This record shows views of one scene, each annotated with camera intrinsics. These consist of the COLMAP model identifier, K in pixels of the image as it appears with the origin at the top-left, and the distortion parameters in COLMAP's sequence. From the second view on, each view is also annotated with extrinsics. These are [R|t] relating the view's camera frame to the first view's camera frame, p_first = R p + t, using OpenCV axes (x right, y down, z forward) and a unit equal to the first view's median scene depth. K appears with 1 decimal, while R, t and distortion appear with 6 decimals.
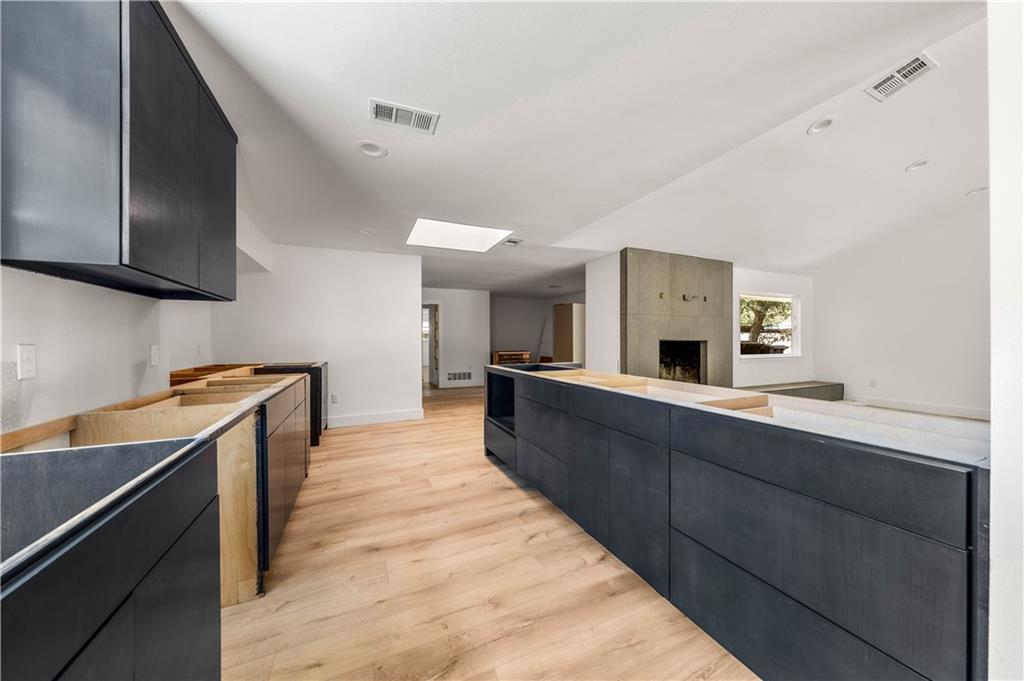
lens RADIAL K [[350.4, 0, 513.6], [0, 350.4, 339.6], [0, 0, 1]] dist [-0.000904, 0.000309]
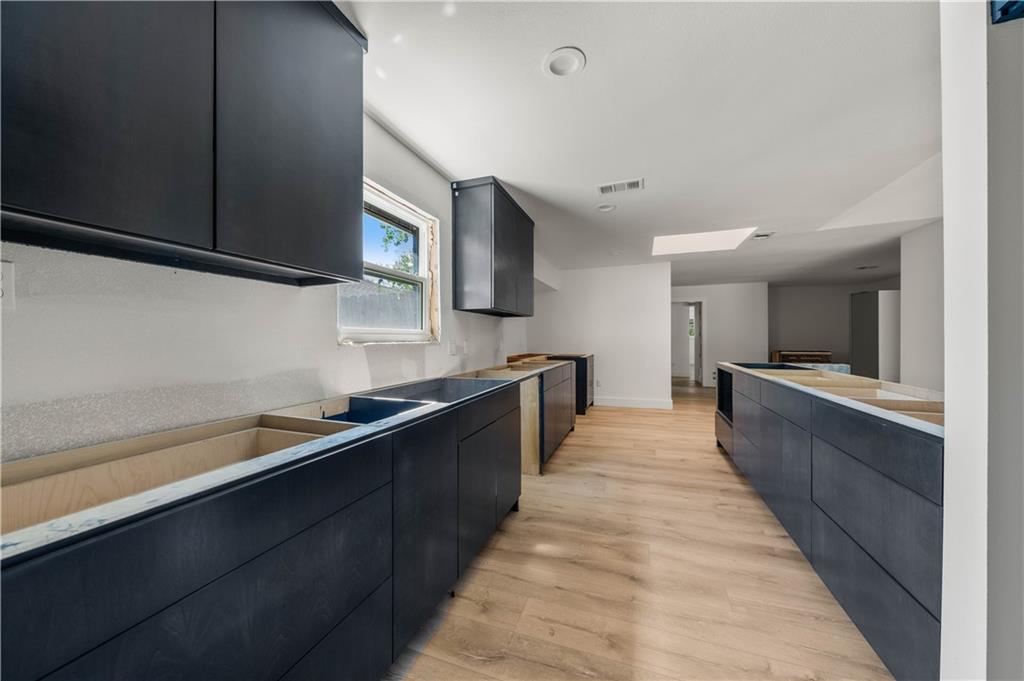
lens RADIAL K [[351.7, 0, 512.7], [0, 351.7, 337.9], [0, 0, 1]] dist [-0.000659, 0.000015]
pose [[0.720578, 0.002324, -0.693370, 0.305599], [-0.000229, 0.999995, 0.003113, -0.004900], [0.693374, -0.002085, 0.720575, -0.295802]]
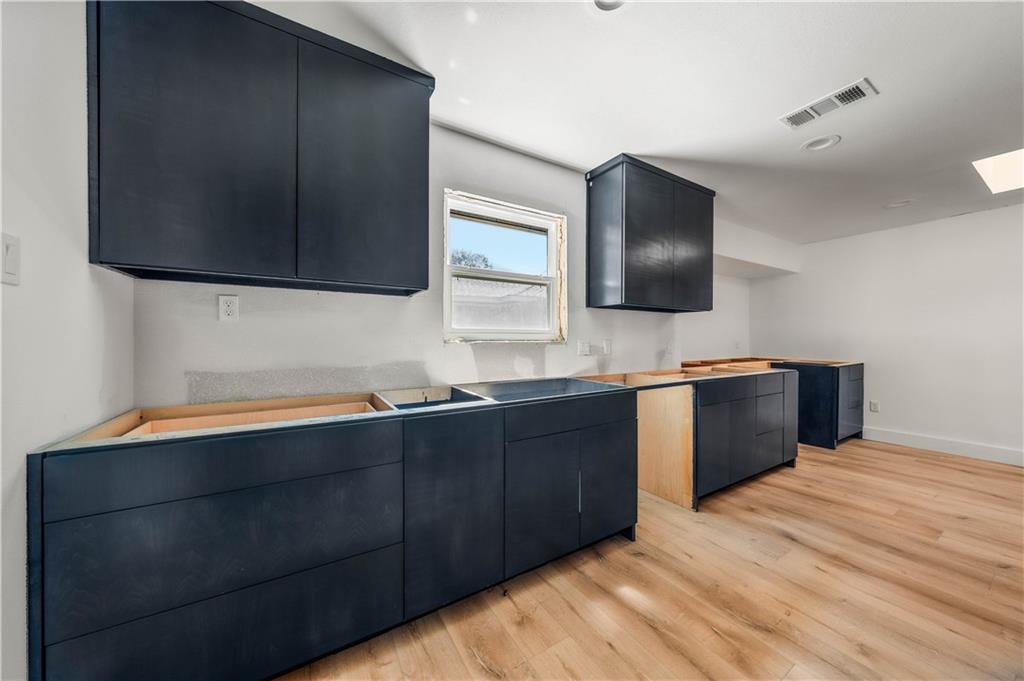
lens RADIAL K [[350.4, 0, 513.6], [0, 350.4, 339.6], [0, 0, 1]] dist [-0.000904, 0.000309]
pose [[0.132716, 0.011525, -0.991087, 0.417753], [-0.002240, 0.999933, 0.011328, -0.005606], [0.991152, 0.000716, 0.132733, 0.027351]]
